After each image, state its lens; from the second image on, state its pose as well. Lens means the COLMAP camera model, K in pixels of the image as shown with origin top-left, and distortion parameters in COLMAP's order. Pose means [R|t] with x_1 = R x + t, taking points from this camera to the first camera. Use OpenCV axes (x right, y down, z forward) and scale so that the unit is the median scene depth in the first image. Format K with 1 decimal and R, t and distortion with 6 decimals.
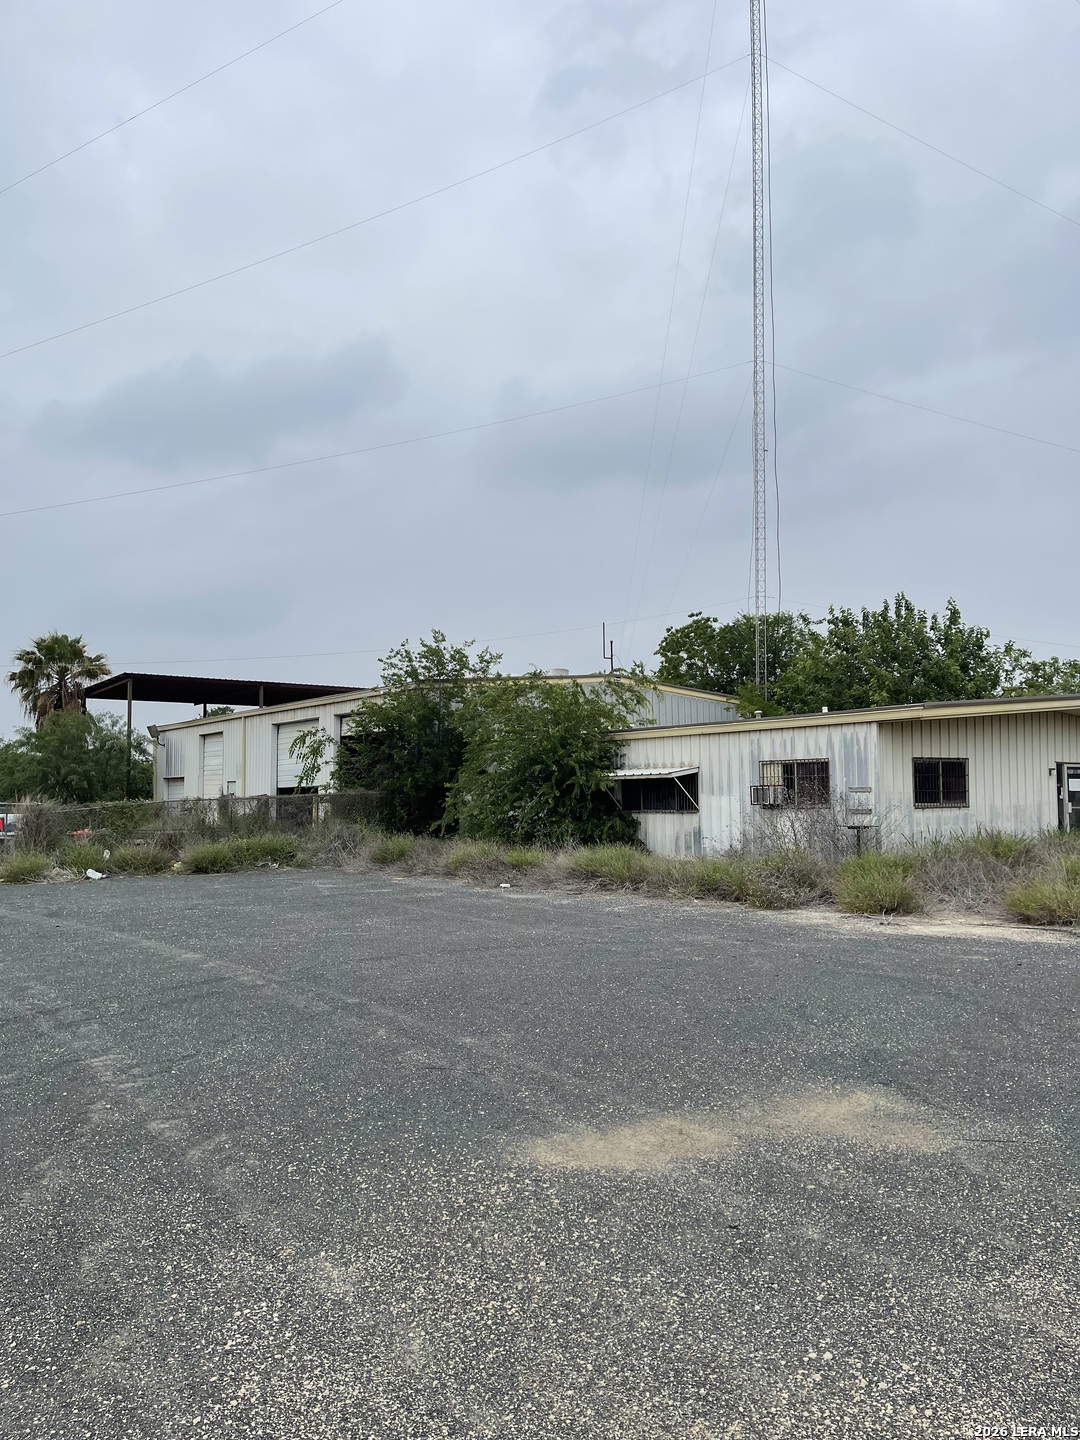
lens RADIAL K [[1098.5, 0, 541.7], [0, 1098.5, 732.0], [0, 0, 1]] dist [0.082385, -0.112541]
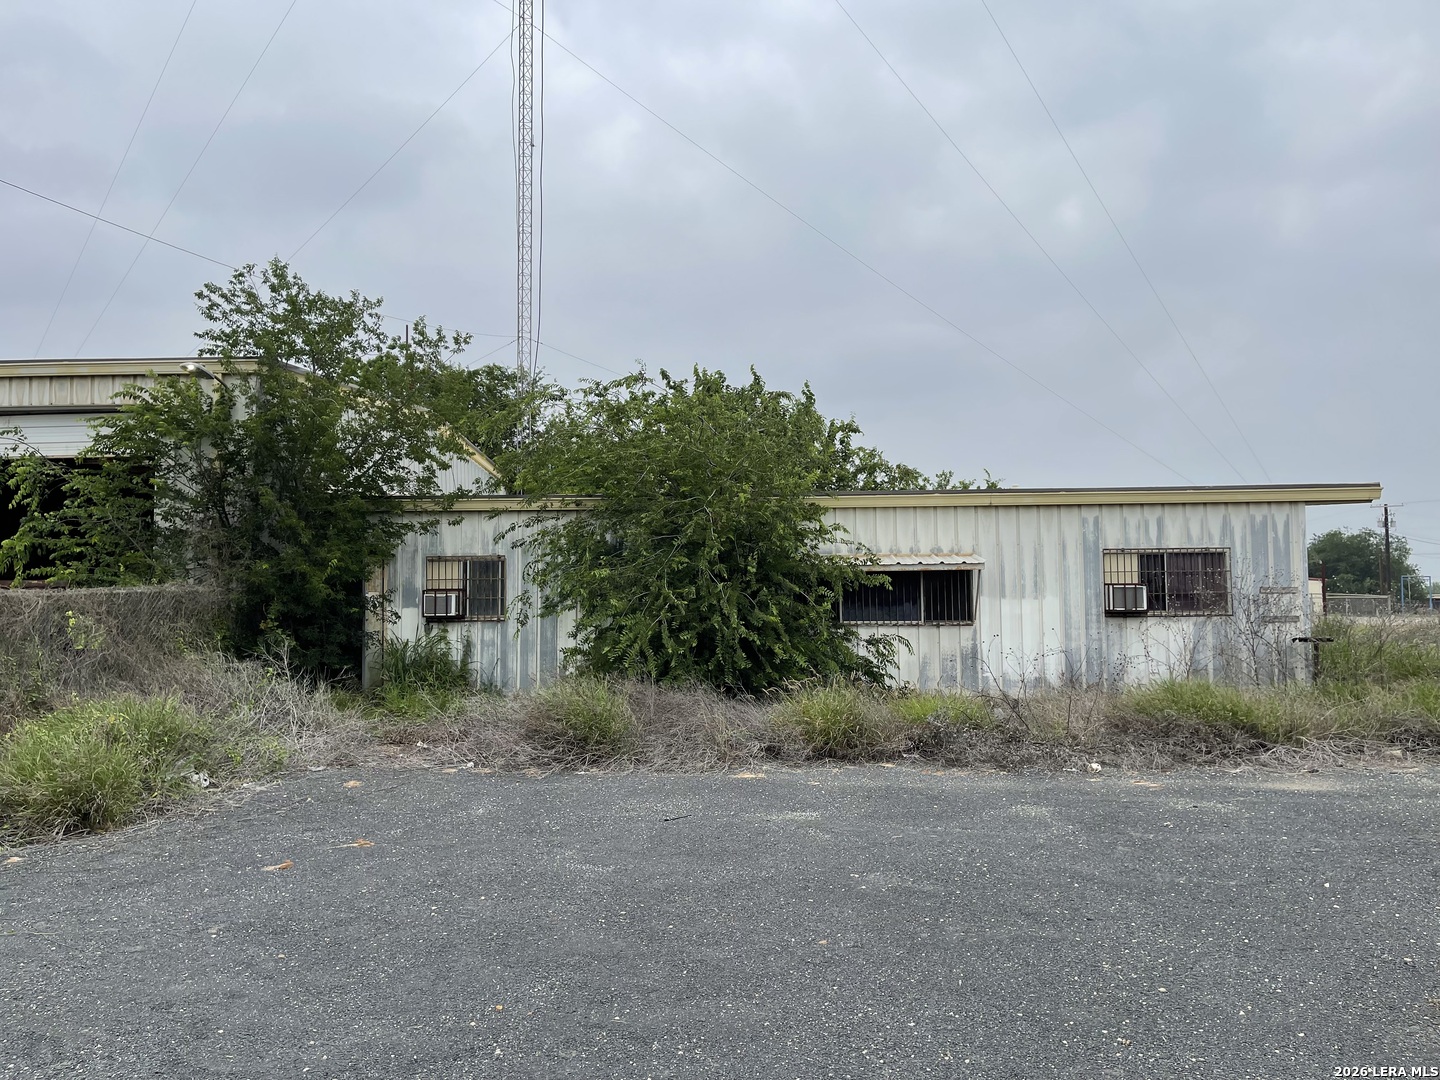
lens RADIAL K [[1098.5, 0, 720.0], [0, 1098.5, 540.0], [0, 0, 1]] dist [0.082385, -0.112541]
pose [[0.623593, 0.053122, 0.779942, -0.381241], [-0.043129, 0.998507, -0.033526, 0.041455], [-0.780558, -0.012731, 0.624953, 0.570160]]
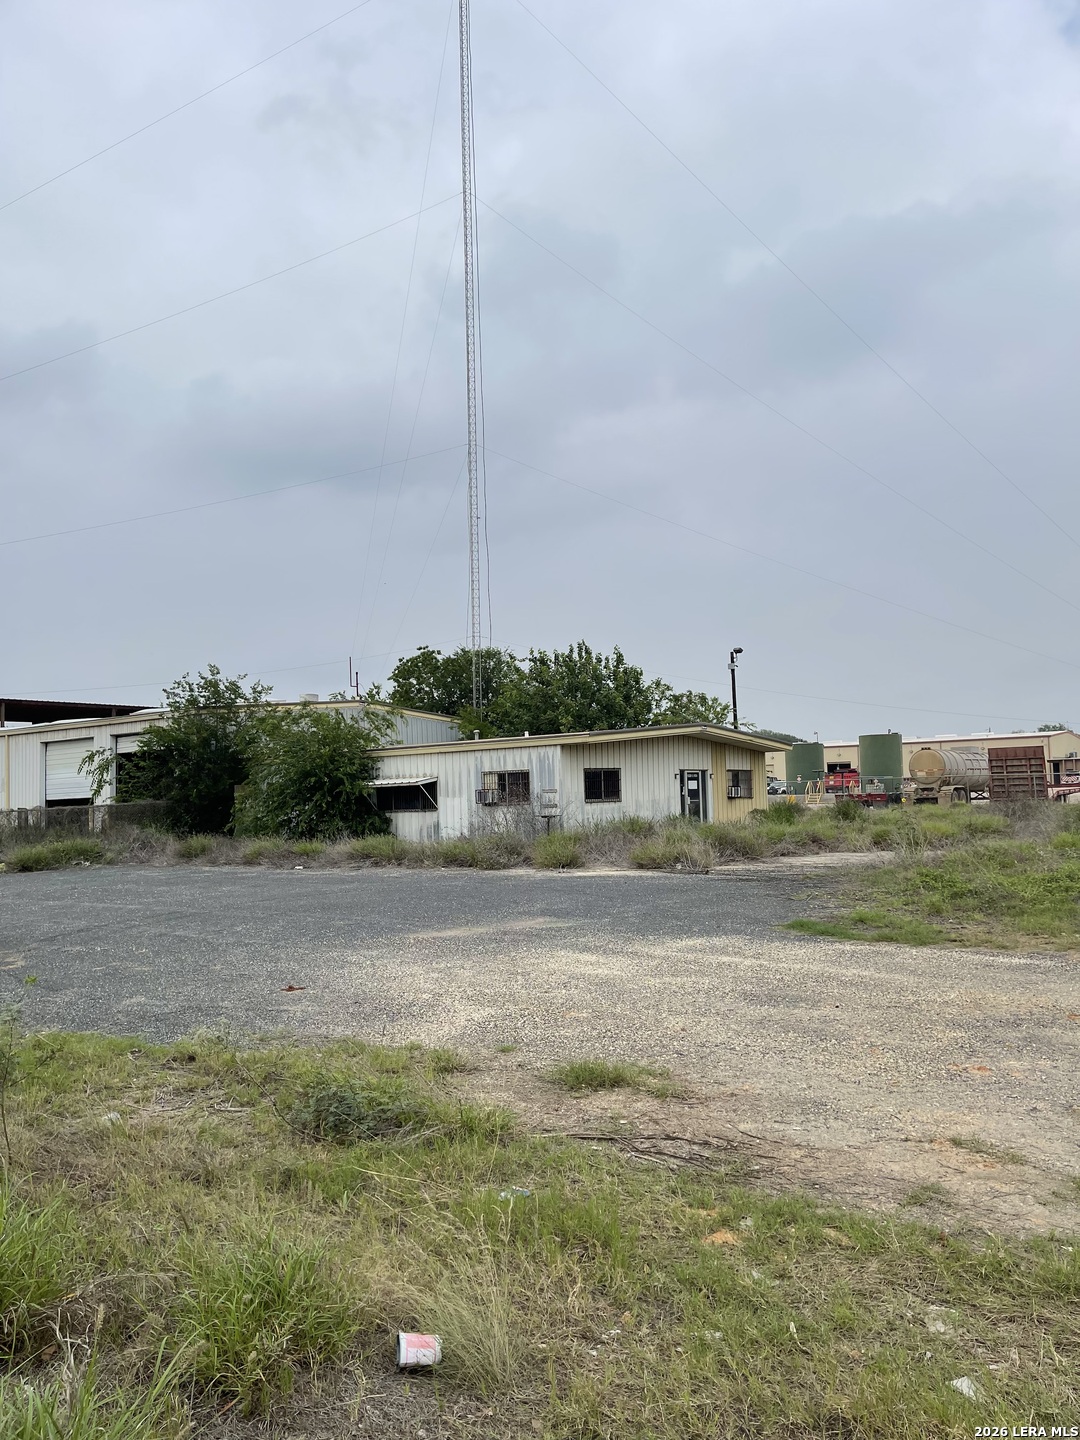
lens RADIAL K [[1098.5, 0, 541.7], [0, 1098.5, 732.0], [0, 0, 1]] dist [0.082385, -0.112541]
pose [[0.965498, -0.005275, 0.260357, -0.068139], [0.006303, 0.999975, -0.003114, -0.014697], [-0.260334, 0.004648, 0.965507, -0.271984]]
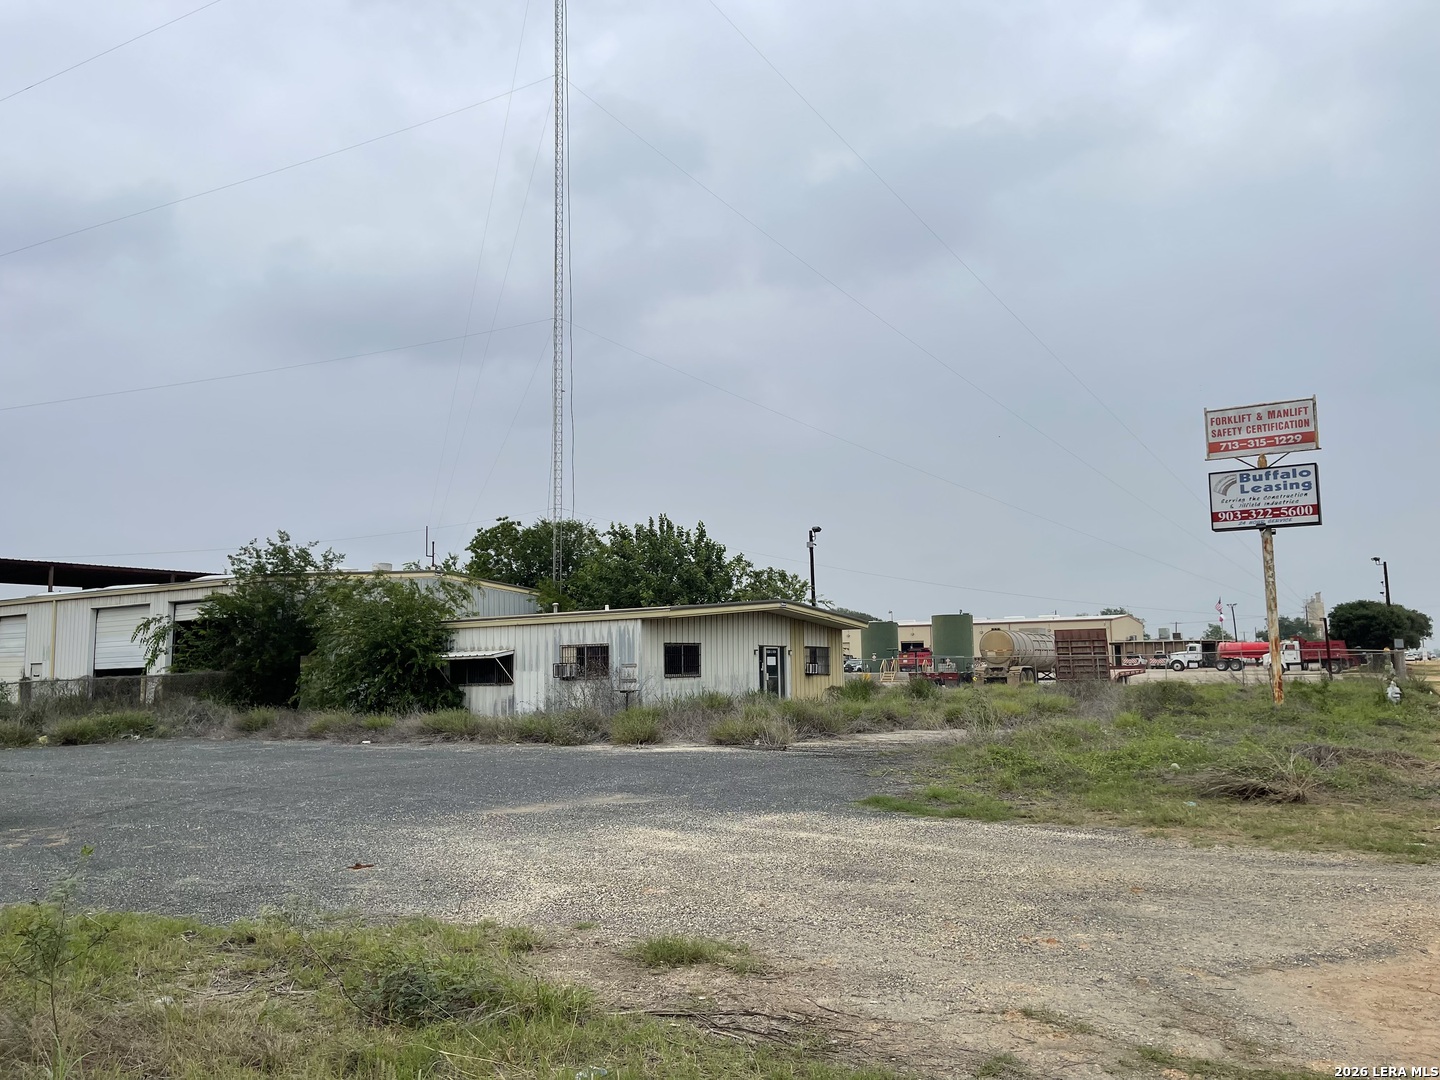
lens RADIAL K [[1098.5, 0, 720.0], [0, 1098.5, 540.0], [0, 0, 1]] dist [0.082385, -0.112541]
pose [[0.938235, 0.032350, 0.344484, -0.069777], [-0.010799, 0.997872, -0.064296, -0.014114], [-0.345831, 0.056605, 0.936588, -0.273669]]
